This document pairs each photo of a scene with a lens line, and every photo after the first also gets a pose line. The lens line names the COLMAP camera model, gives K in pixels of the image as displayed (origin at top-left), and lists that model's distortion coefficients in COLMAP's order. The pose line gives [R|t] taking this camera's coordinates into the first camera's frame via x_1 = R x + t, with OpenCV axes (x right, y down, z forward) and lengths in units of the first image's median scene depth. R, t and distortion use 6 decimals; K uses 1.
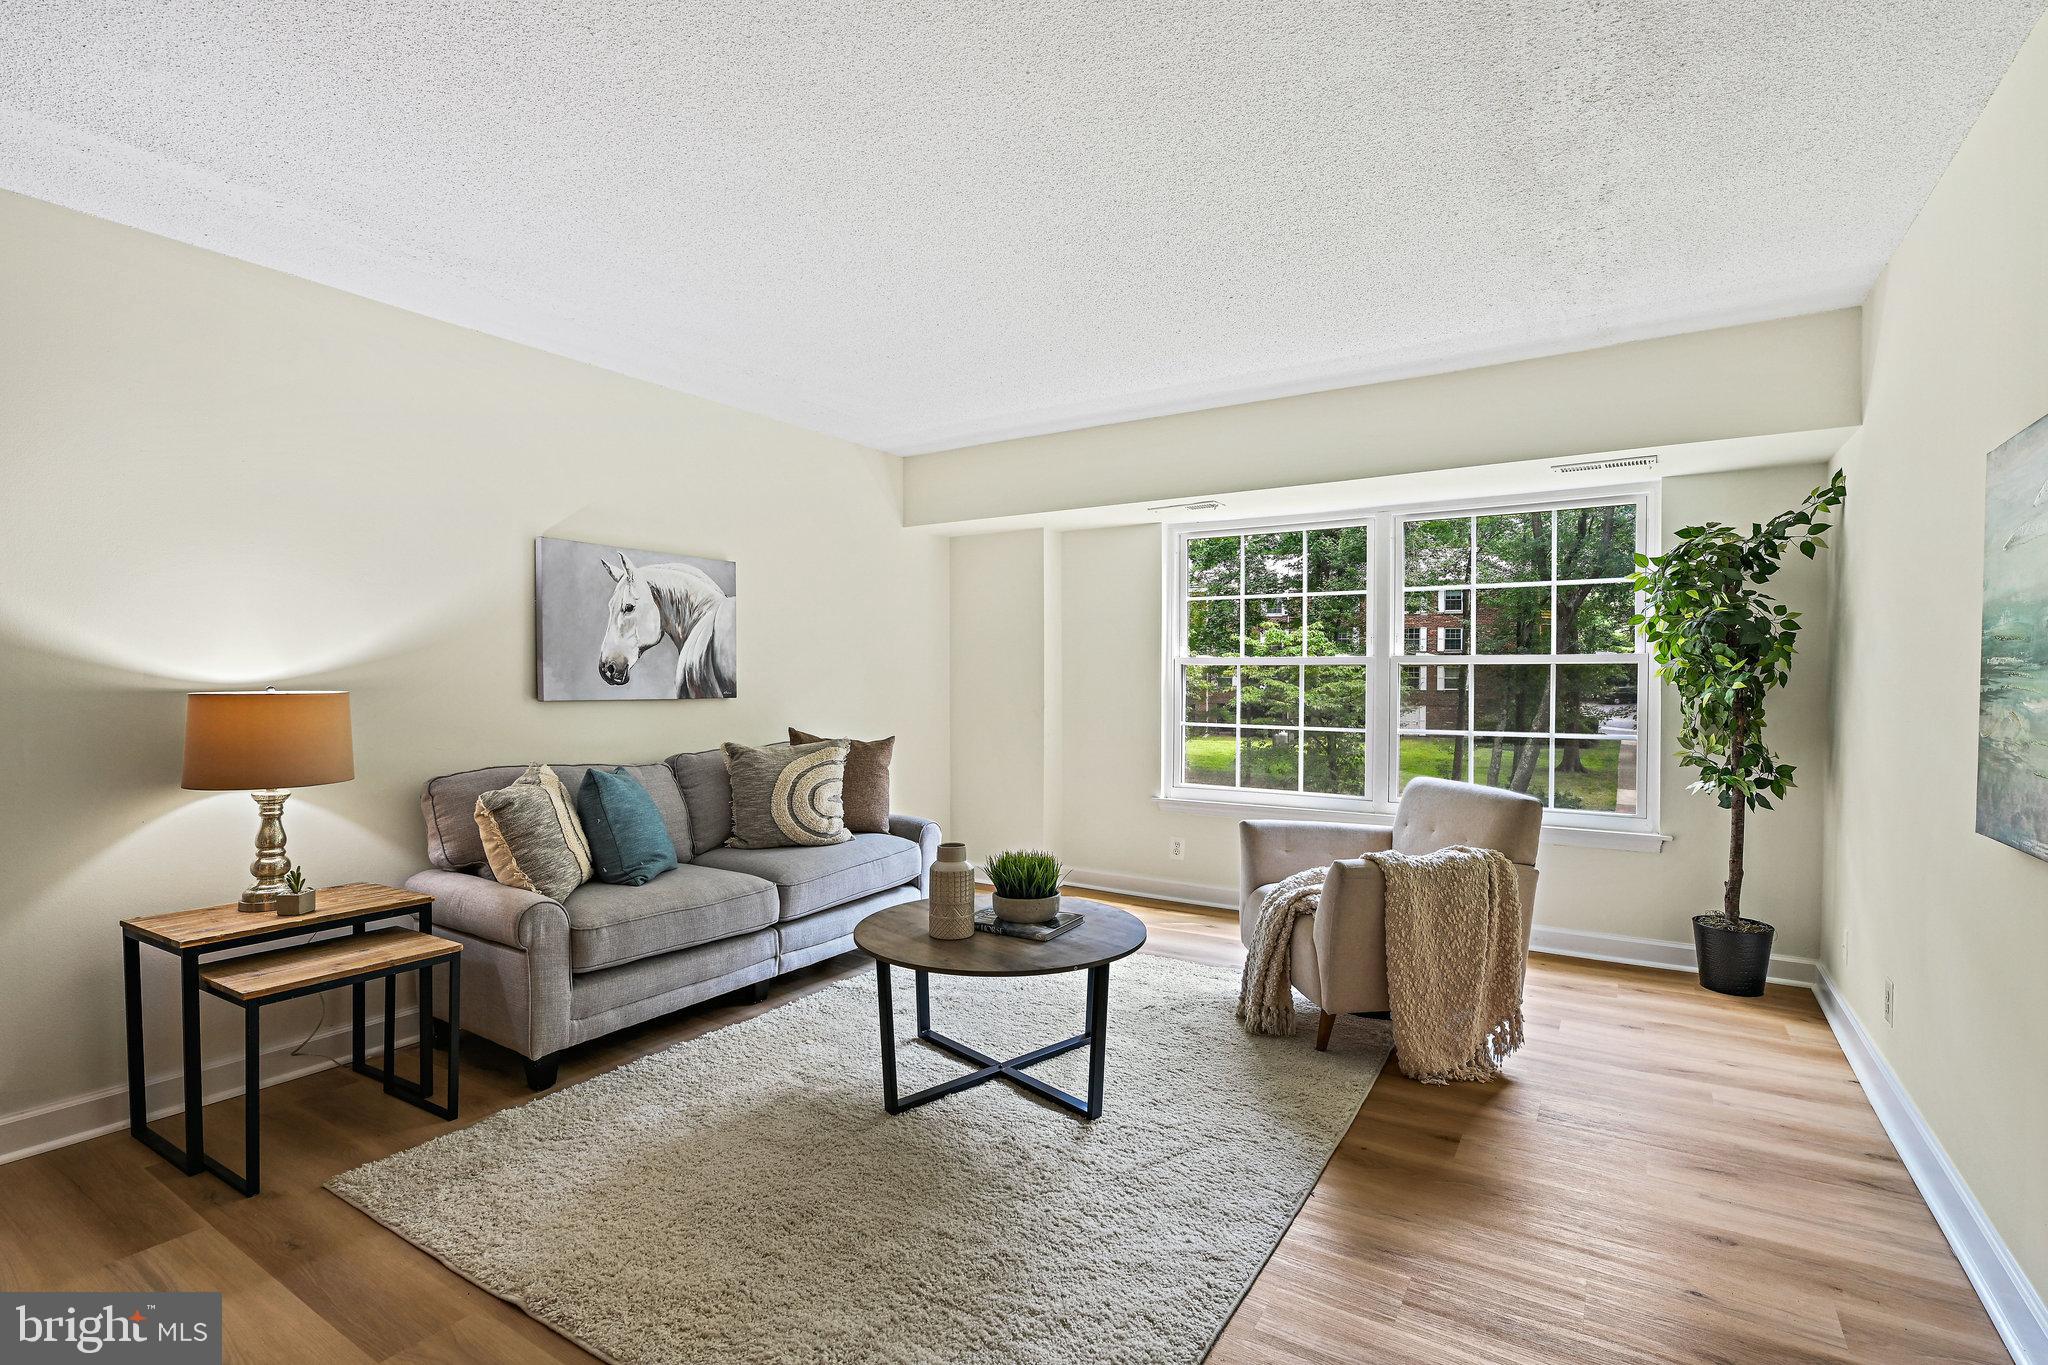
lens RADIAL K [[986.6, 0, 1024.0], [0, 986.6, 682.5], [0, 0, 1]] dist [0.000197, 0.000065]
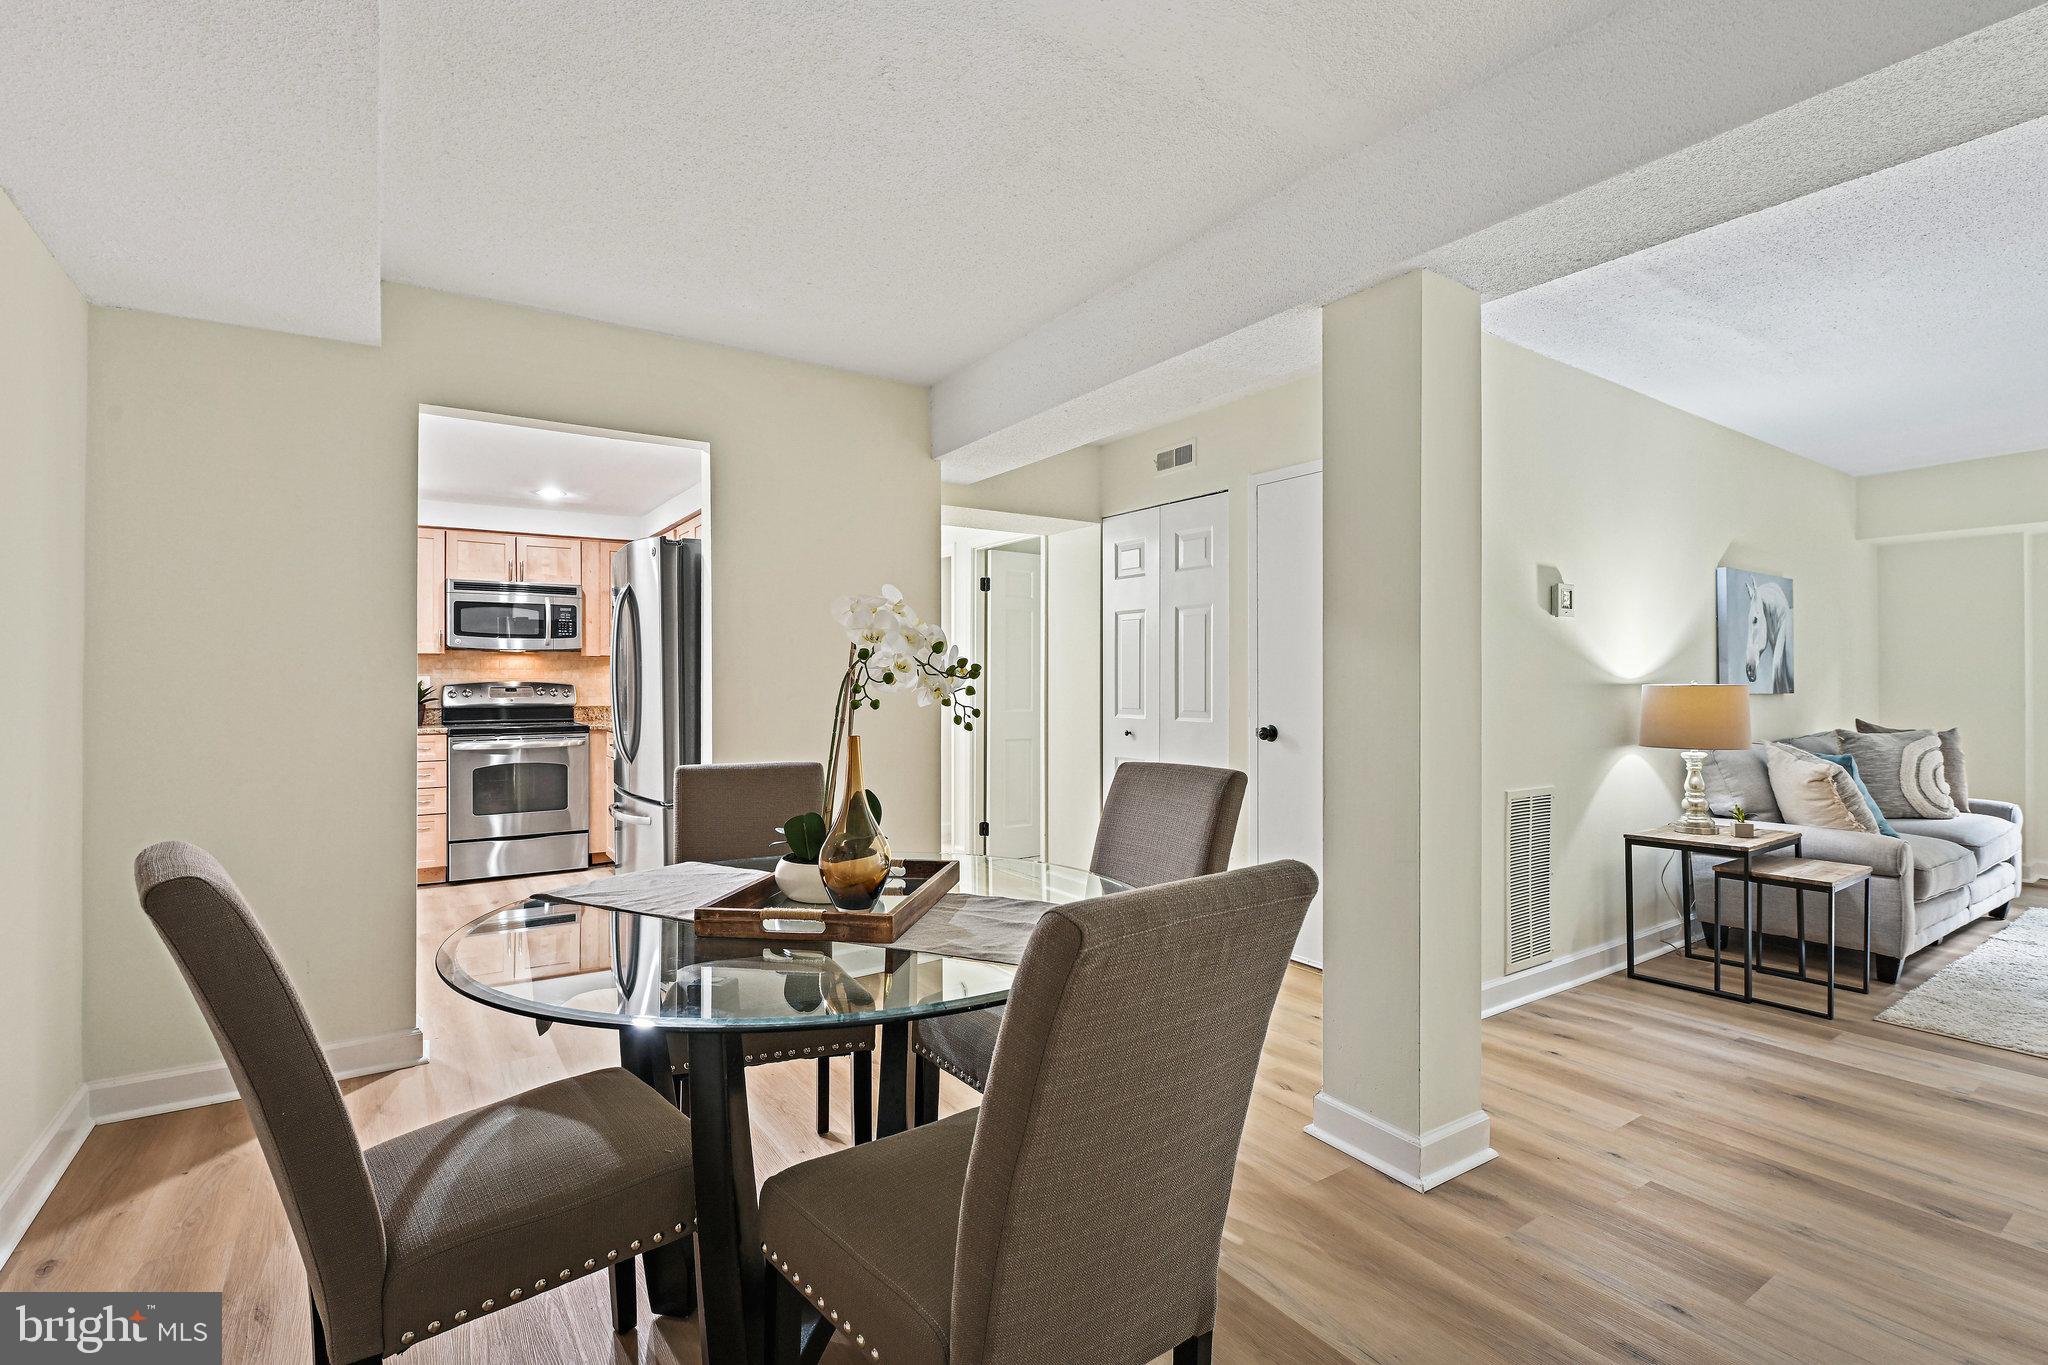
lens RADIAL K [[942.2, 0, 1024.0], [0, 942.2, 682.5], [0, 0, 1]] dist [0.000659, 0.000186]
pose [[0.915835, -0.000033, -0.401555, -0.777867], [-0.001833, 0.999989, -0.004264, 0.010444], [0.401550, 0.004641, 0.915825, -0.474854]]
